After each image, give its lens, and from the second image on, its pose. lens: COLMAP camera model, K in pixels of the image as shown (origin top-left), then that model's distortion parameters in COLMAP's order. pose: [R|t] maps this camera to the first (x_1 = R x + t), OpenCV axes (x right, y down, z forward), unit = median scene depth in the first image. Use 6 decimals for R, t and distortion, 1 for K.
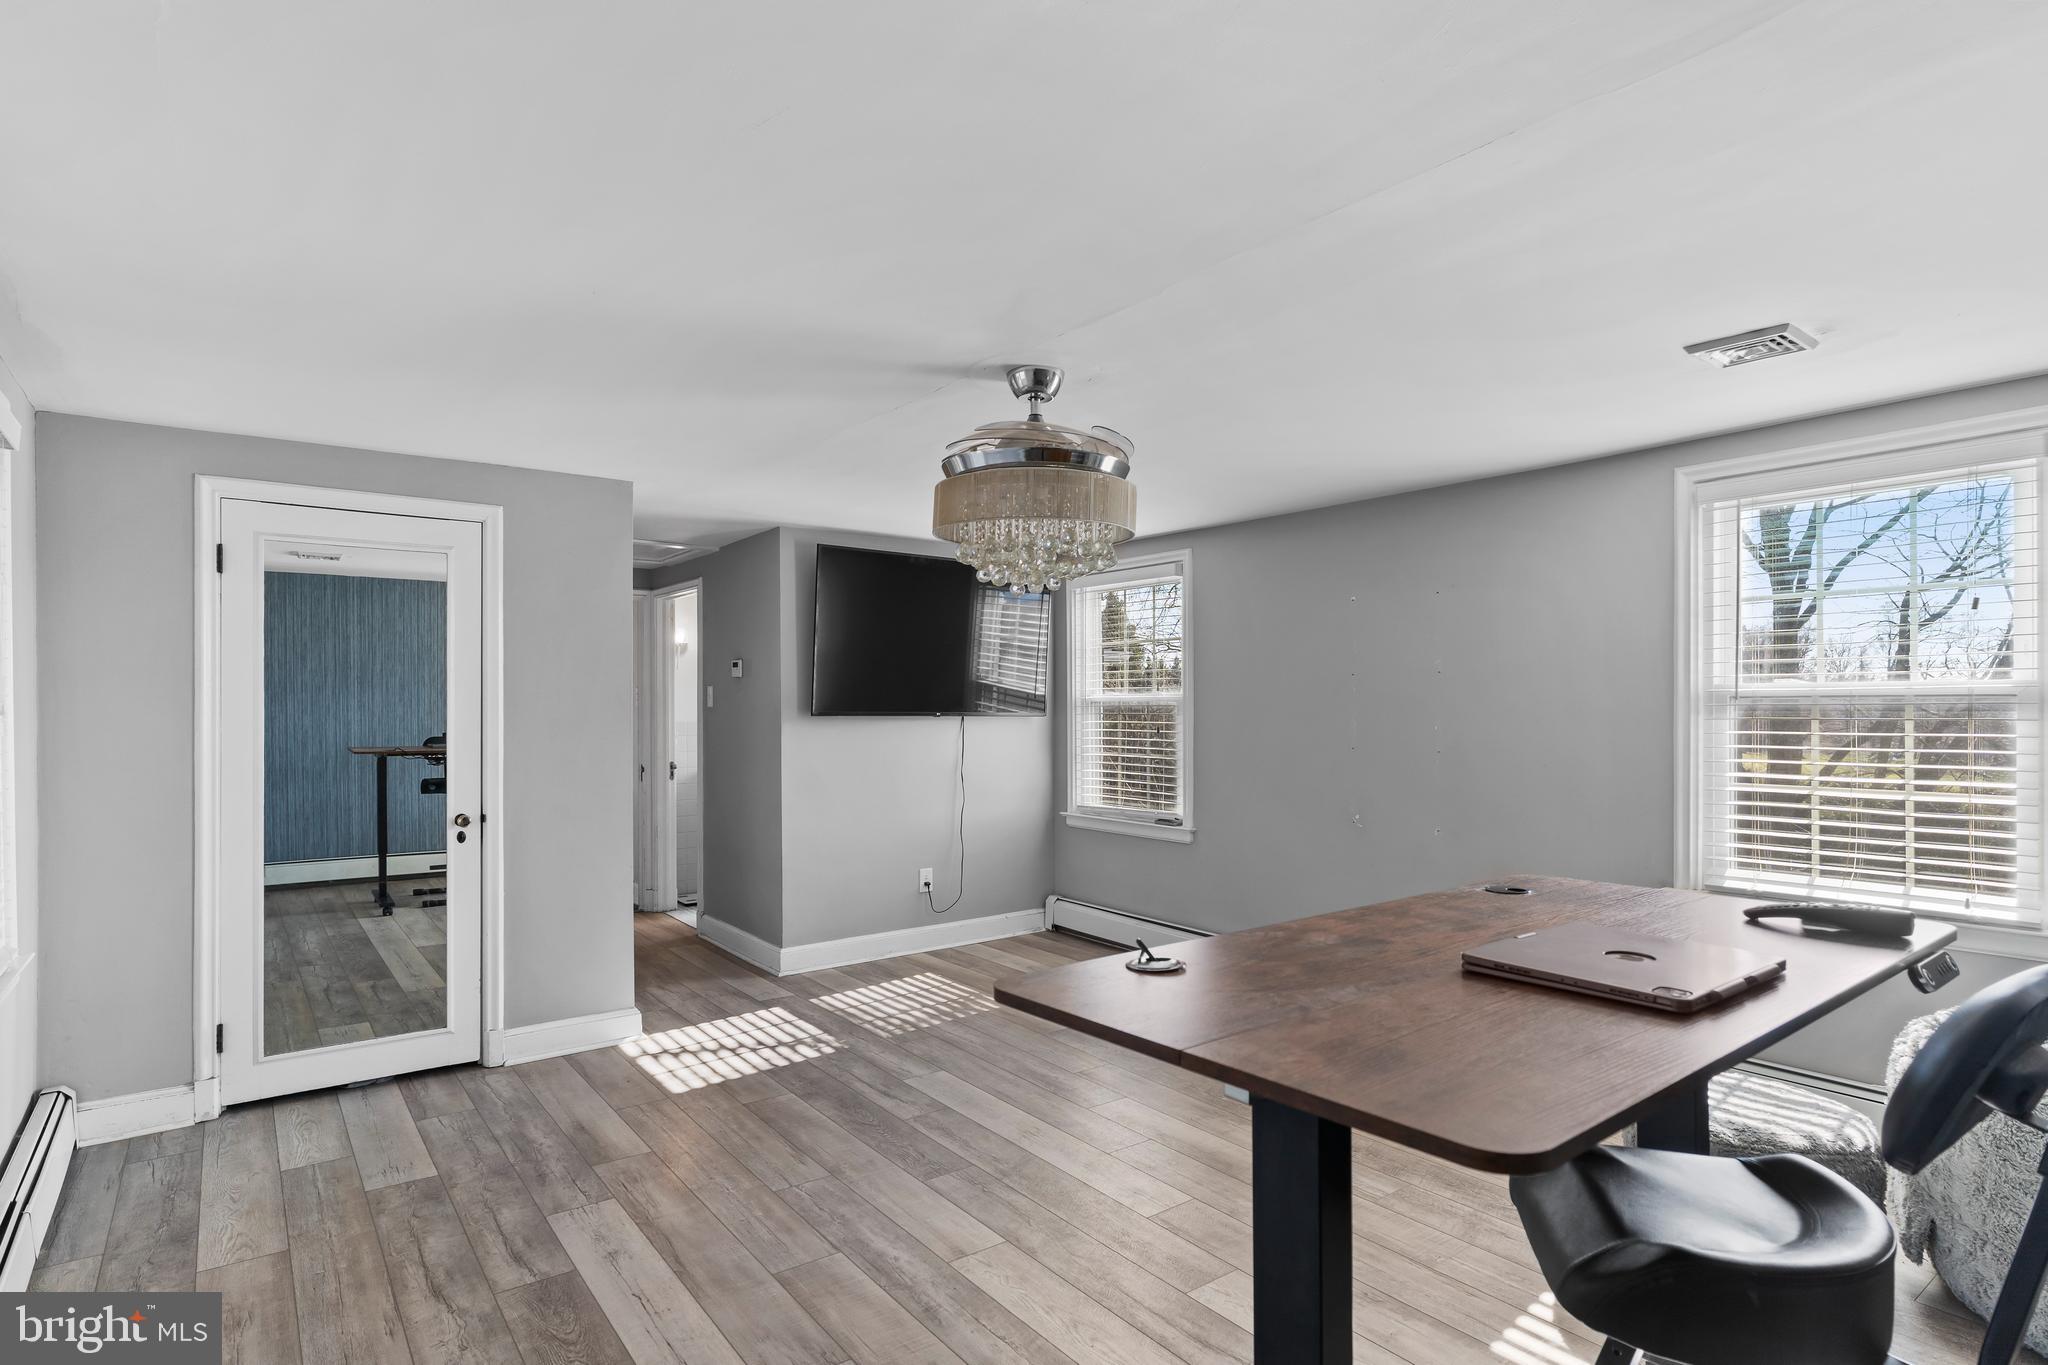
lens RADIAL K [[1045.7, 0, 1030.5], [0, 1045.7, 695.6], [0, 0, 1]] dist [-0.007681, 0.000478]
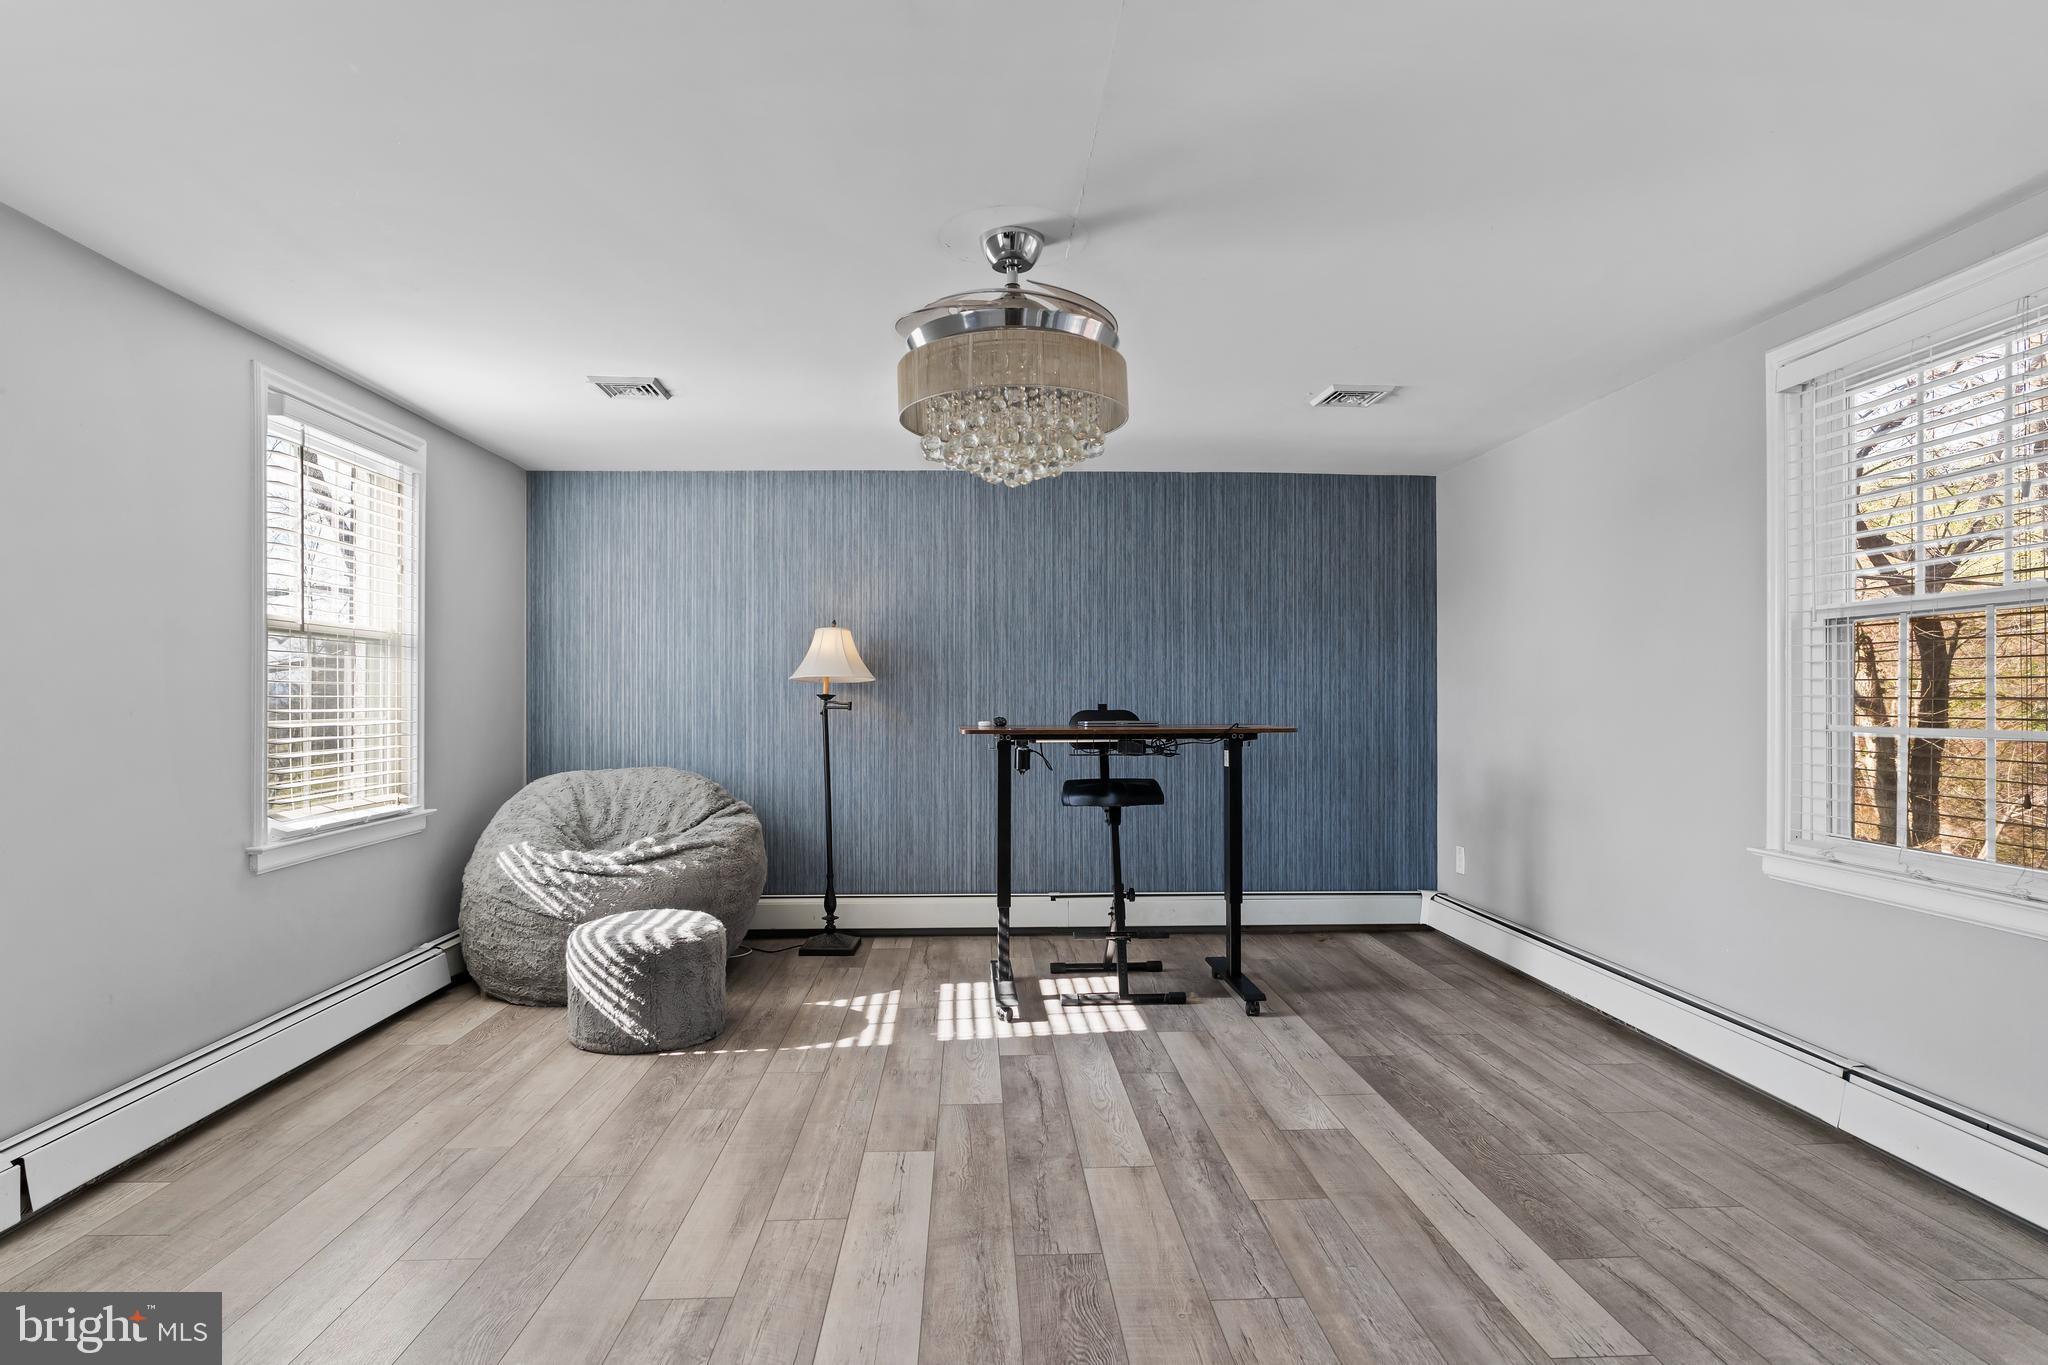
lens RADIAL K [[1045.7, 0, 1030.8], [0, 1045.7, 693.0], [0, 0, 1]] dist [-0.007681, 0.000478]
pose [[-0.818424, 0.005326, 0.574591, -0.548040], [-0.001408, 0.999935, -0.011275, 0.093775], [-0.574614, -0.010037, -0.818363, 1.846080]]
